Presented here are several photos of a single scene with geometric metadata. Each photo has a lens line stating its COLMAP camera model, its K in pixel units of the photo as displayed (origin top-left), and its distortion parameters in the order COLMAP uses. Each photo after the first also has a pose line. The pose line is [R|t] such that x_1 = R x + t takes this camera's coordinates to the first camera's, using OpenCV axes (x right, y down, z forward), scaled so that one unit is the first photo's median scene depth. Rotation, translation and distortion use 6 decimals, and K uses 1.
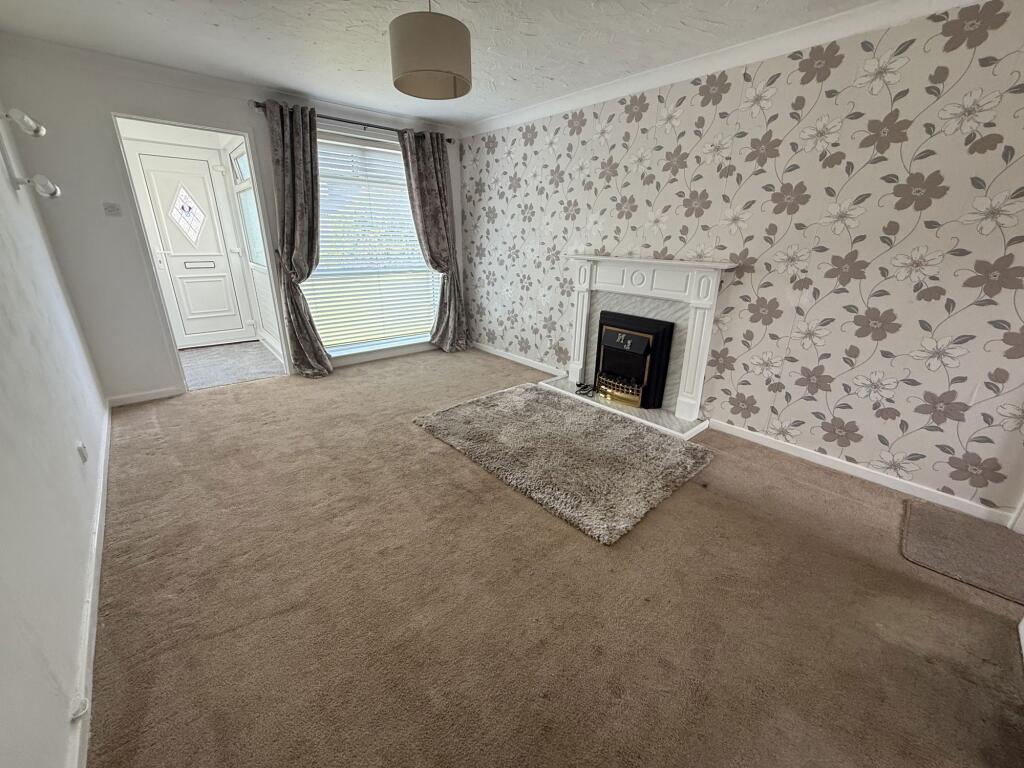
lens RADIAL K [[408.5, 0, 511.7], [0, 408.5, 384.8], [0, 0, 1]] dist [0.000383, 0.000016]
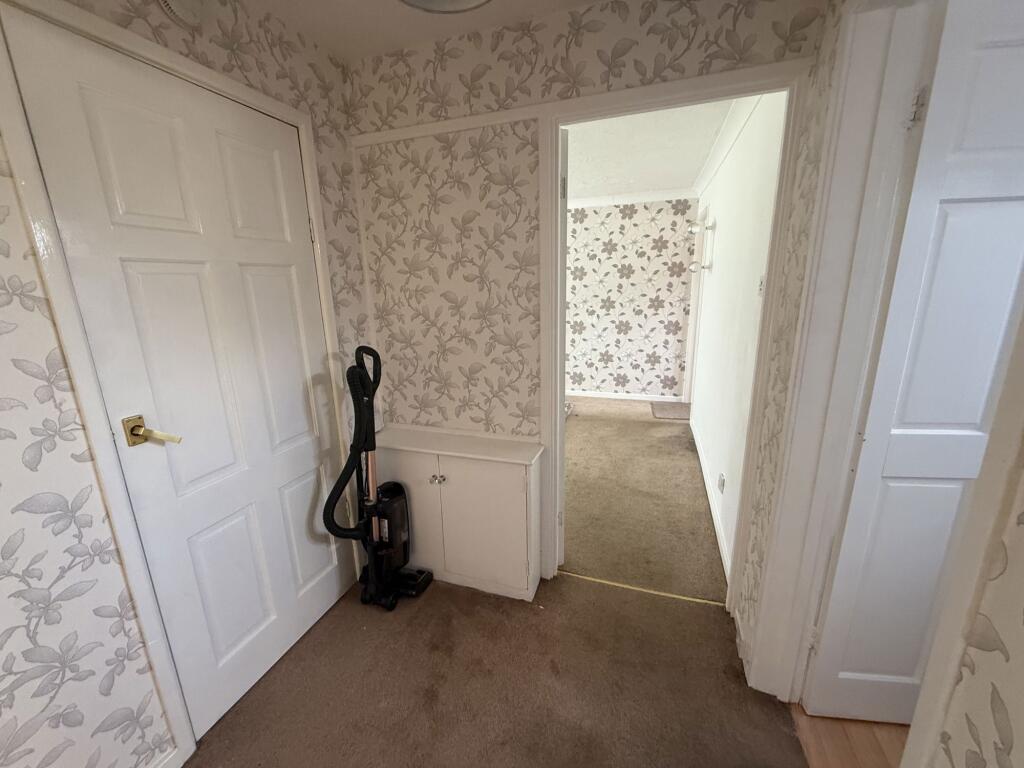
lens RADIAL K [[408.5, 0, 512.9], [0, 408.5, 384.9], [0, 0, 1]] dist [0.000383, 0.000016]
pose [[0.867154, -0.151520, 0.474431, -0.730965], [0.204573, 0.976891, -0.061923, 0.170460], [-0.454085, 0.150752, 0.878112, -0.630259]]
